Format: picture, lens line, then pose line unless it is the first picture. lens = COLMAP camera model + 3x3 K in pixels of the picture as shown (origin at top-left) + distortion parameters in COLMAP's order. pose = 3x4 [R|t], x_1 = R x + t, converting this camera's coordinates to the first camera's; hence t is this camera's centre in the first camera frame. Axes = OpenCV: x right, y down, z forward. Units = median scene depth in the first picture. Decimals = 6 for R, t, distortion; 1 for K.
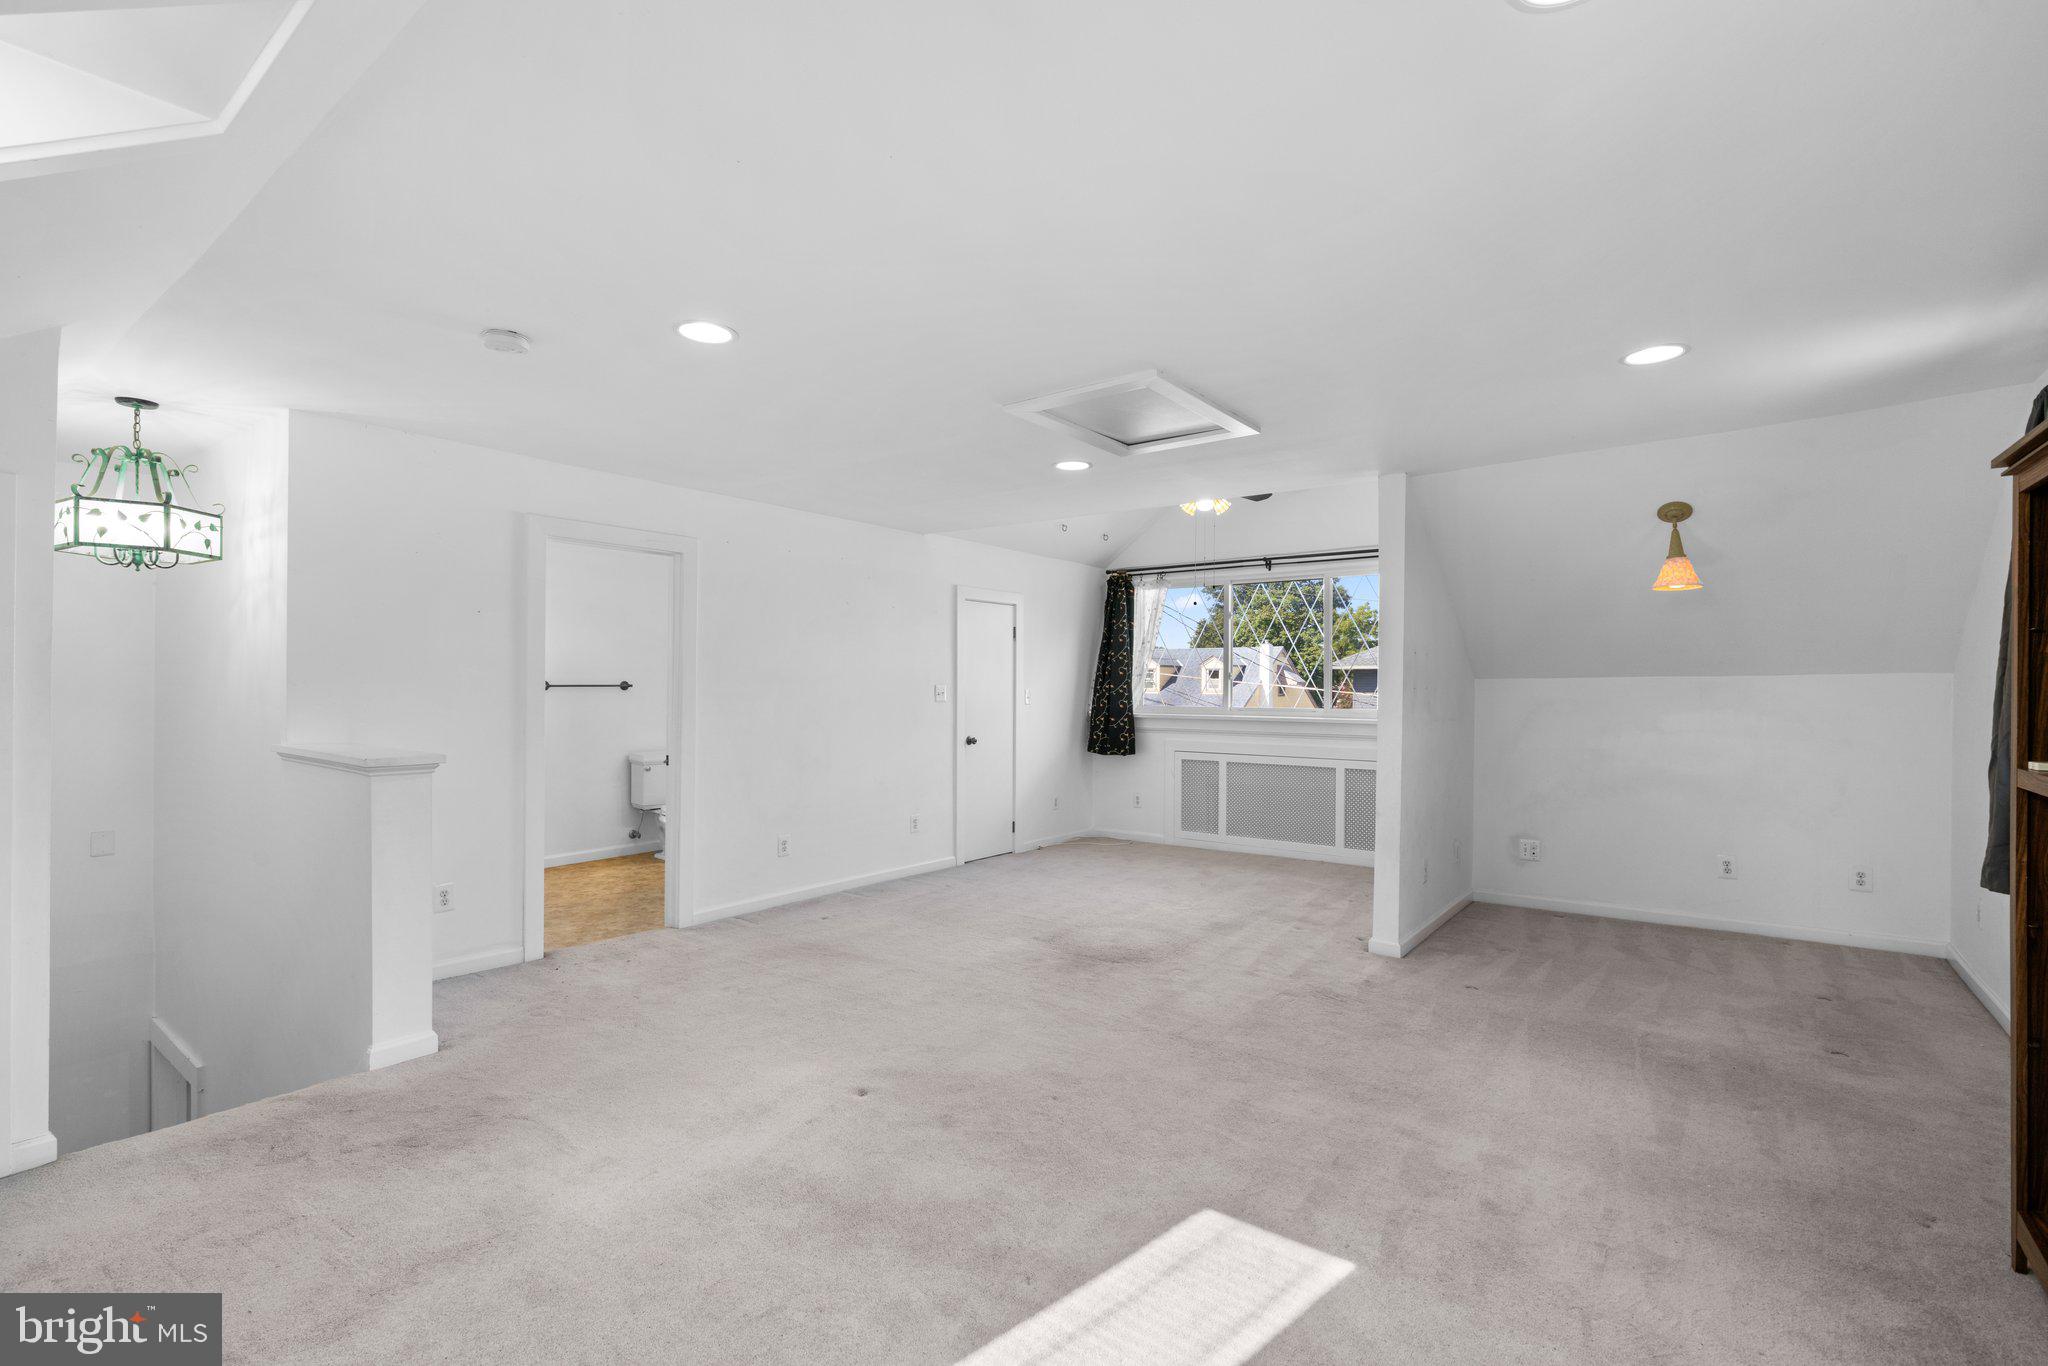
lens RADIAL K [[933.5, 0, 1021.0], [0, 933.5, 690.6], [0, 0, 1]] dist [-0.005452, 0.006785]
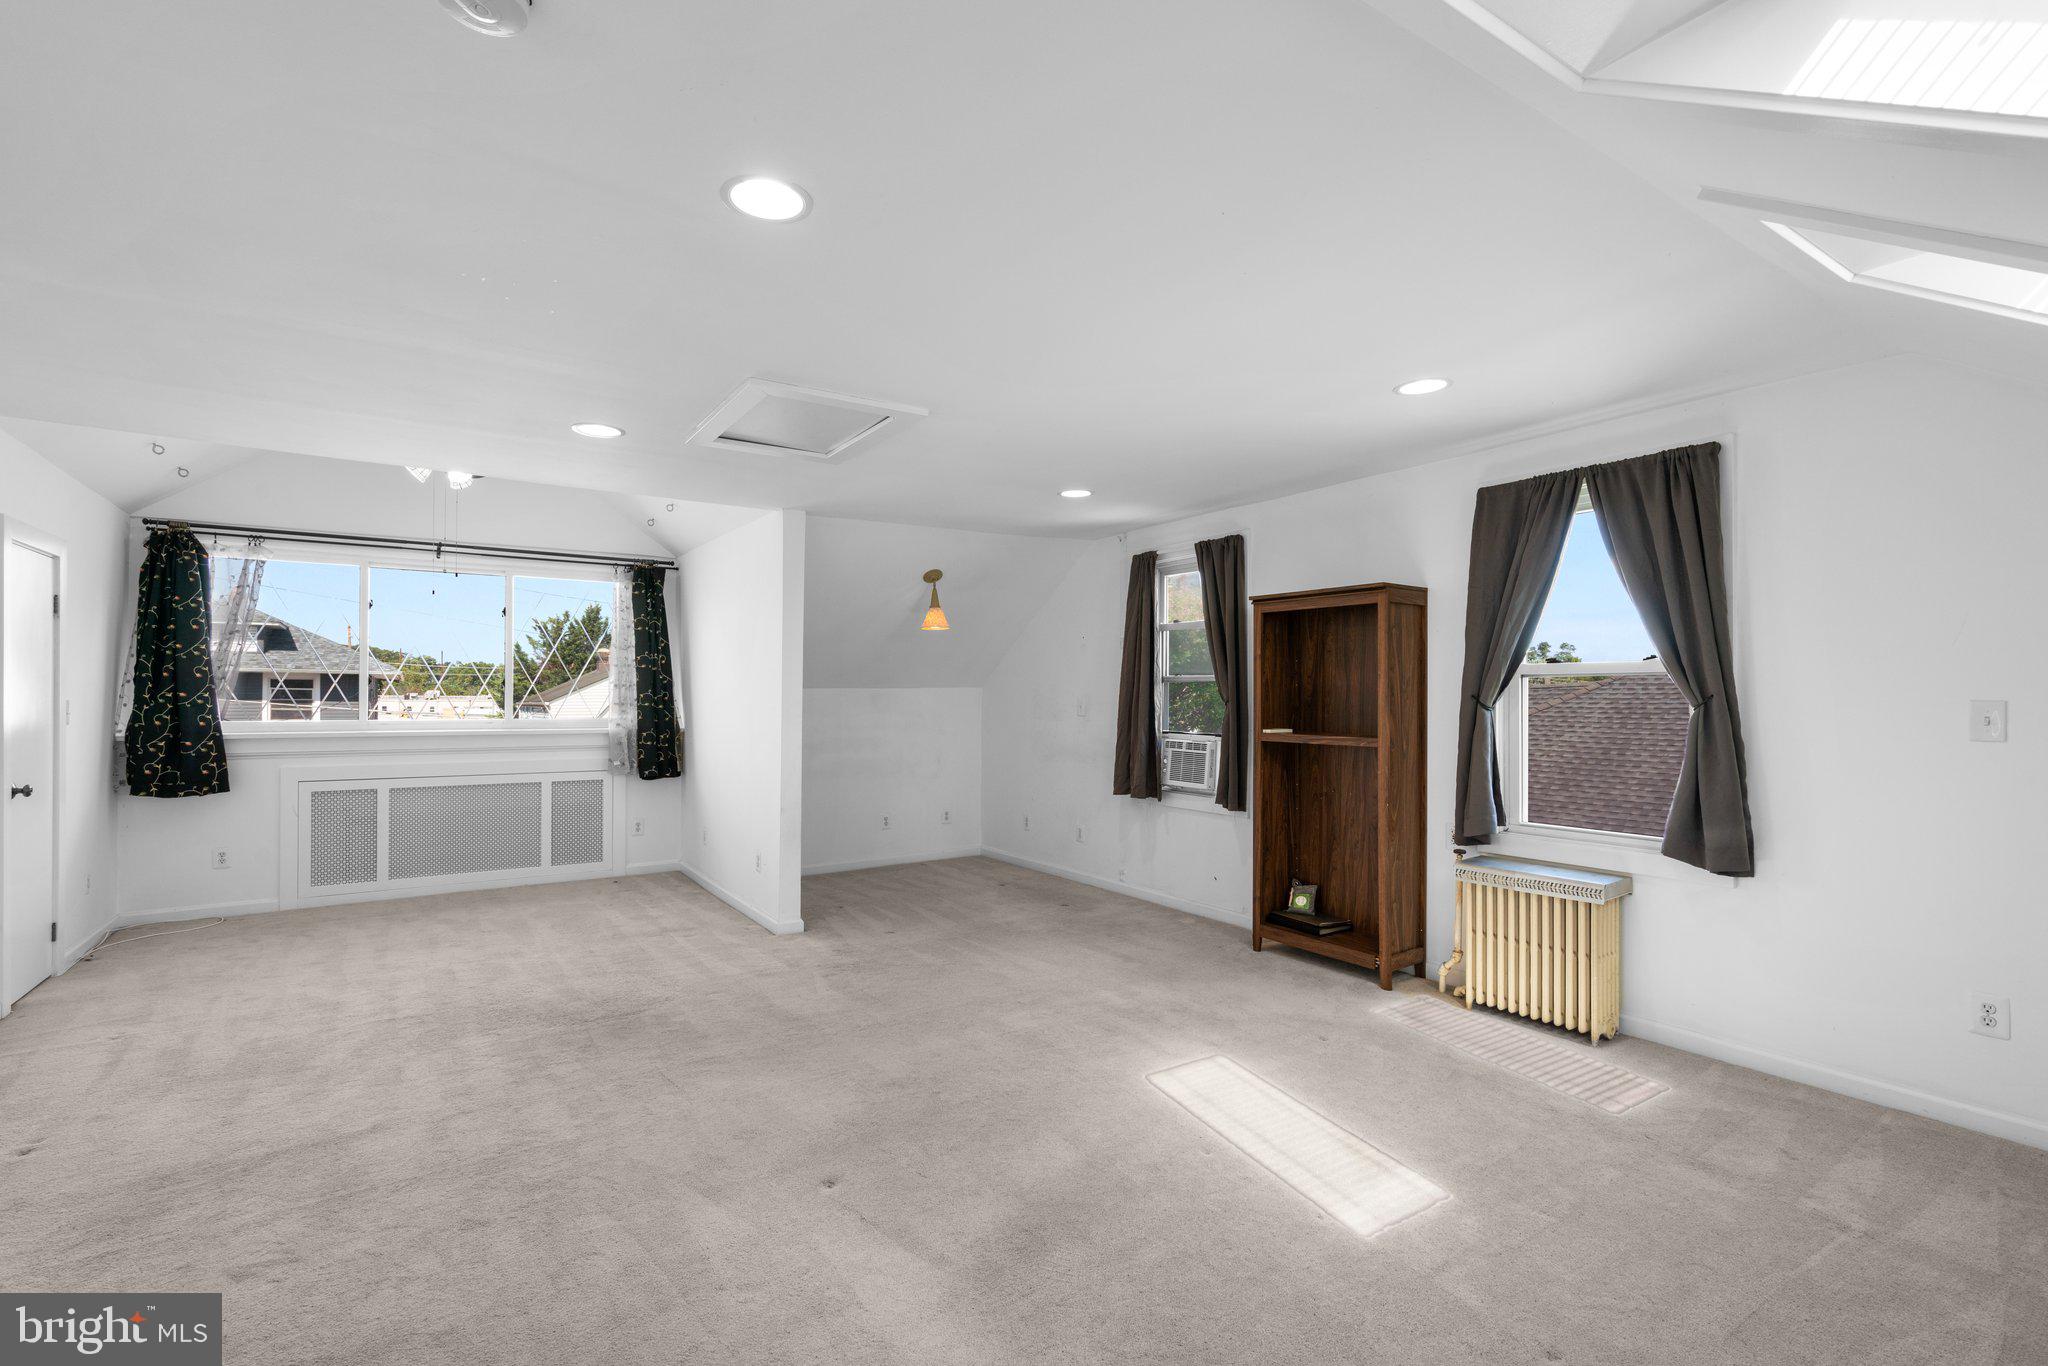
lens RADIAL K [[933.5, 0, 1021.0], [0, 933.5, 690.6], [0, 0, 1]] dist [-0.005452, 0.006785]
pose [[0.328786, 0.003465, 0.944398, -0.360760], [0.001551, 0.999990, -0.004209, -0.003820], [-0.944403, 0.002849, 0.328778, 0.221111]]
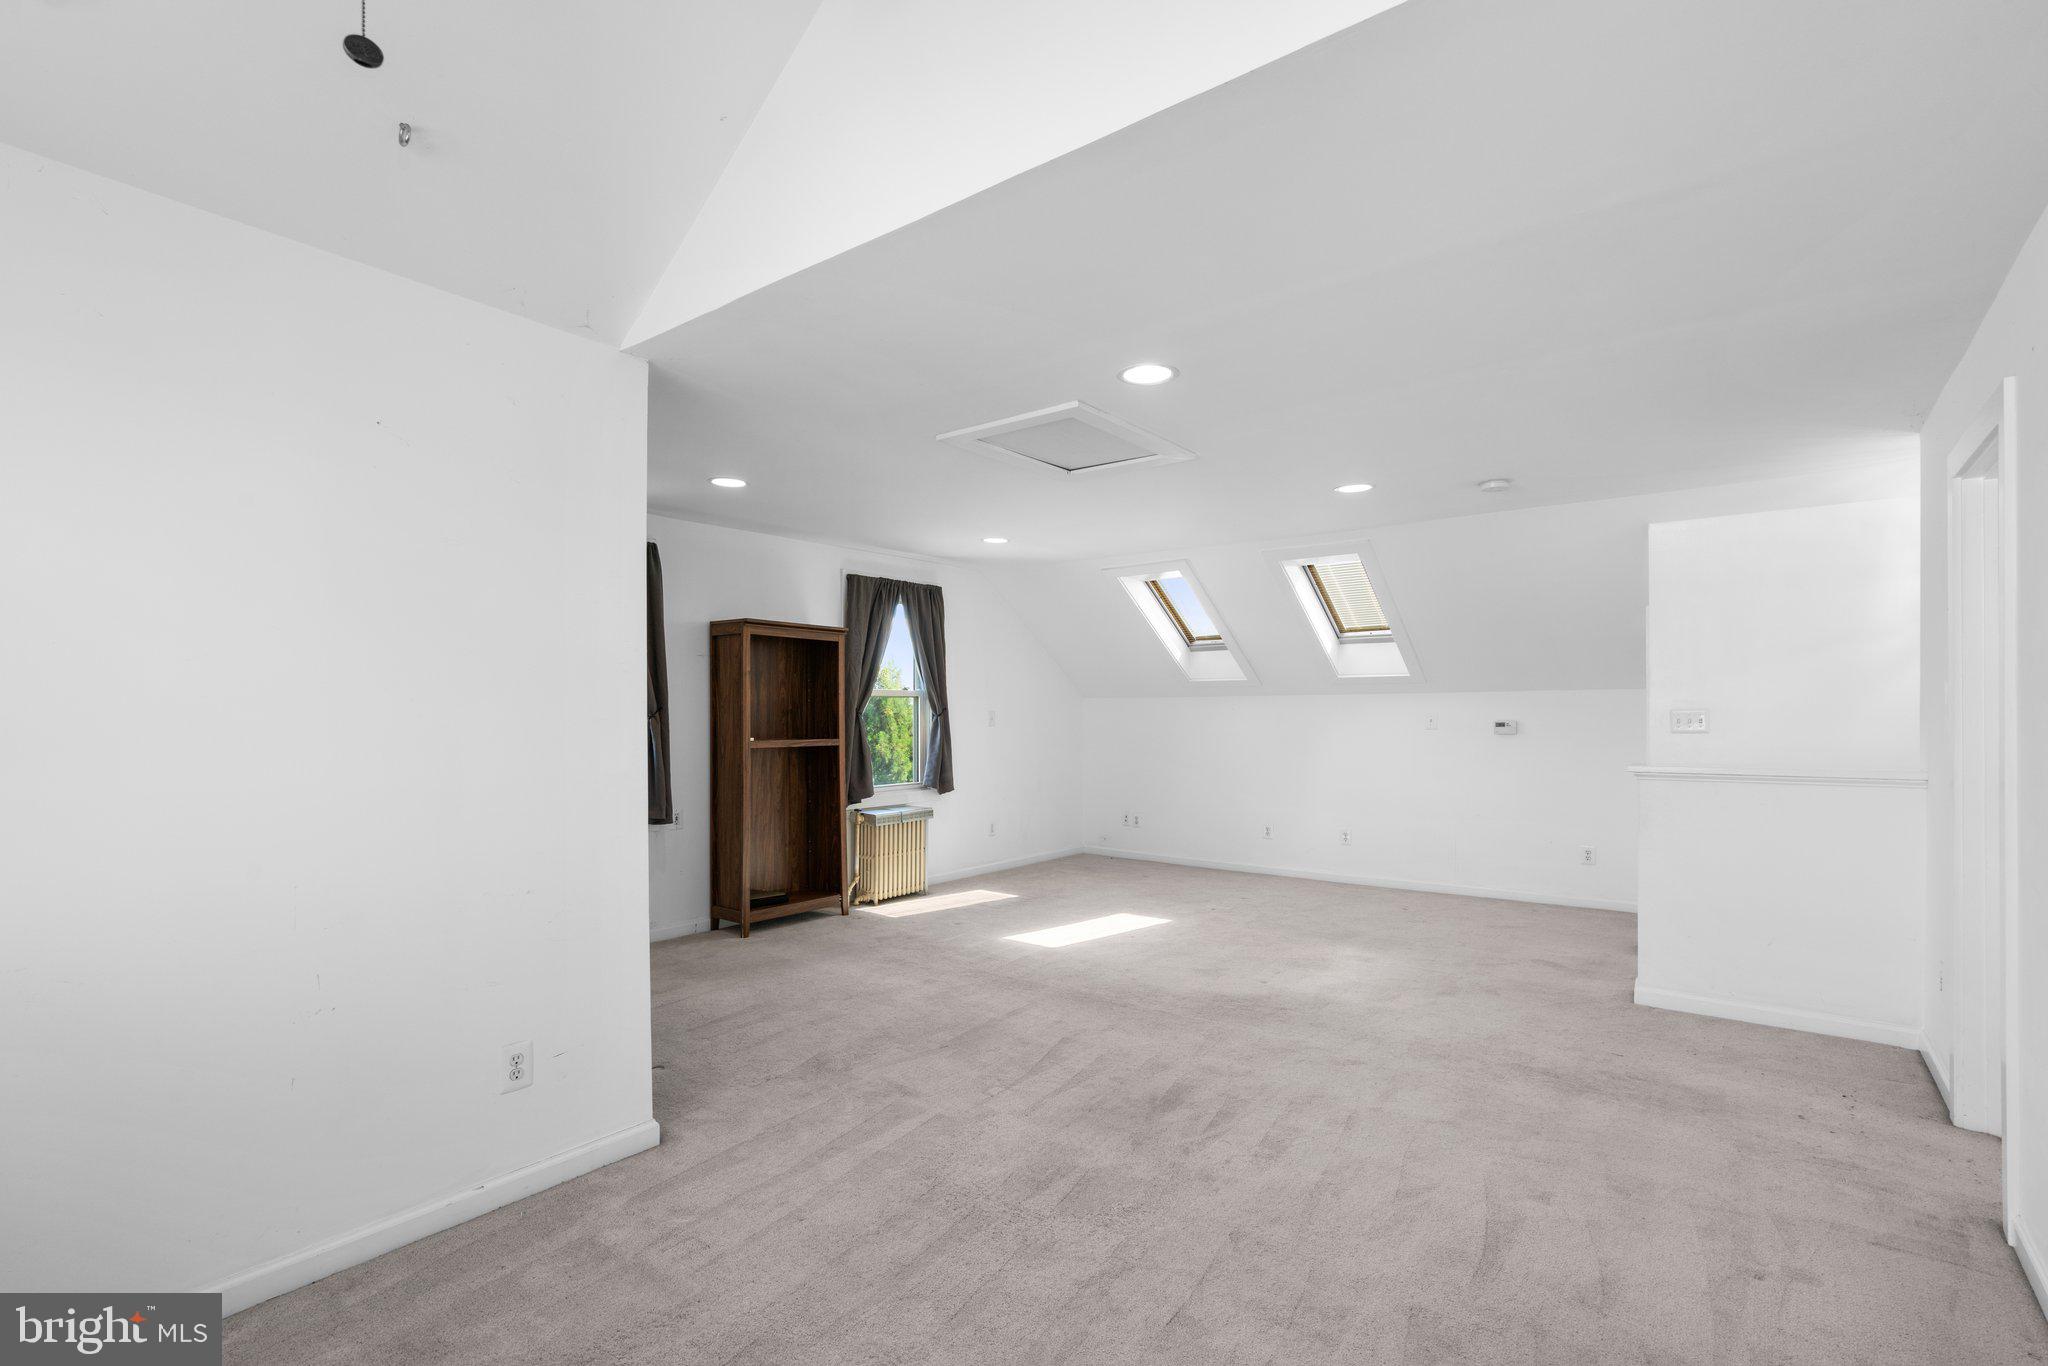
lens RADIAL K [[933.5, 0, 1021.0], [0, 933.5, 690.6], [0, 0, 1]] dist [-0.005452, 0.006785]
pose [[-0.999995, 0.002834, 0.001339, 0.097355], [0.002818, 0.999926, -0.011822, -0.007987], [-0.001372, -0.011819, -0.999929, 1.007376]]
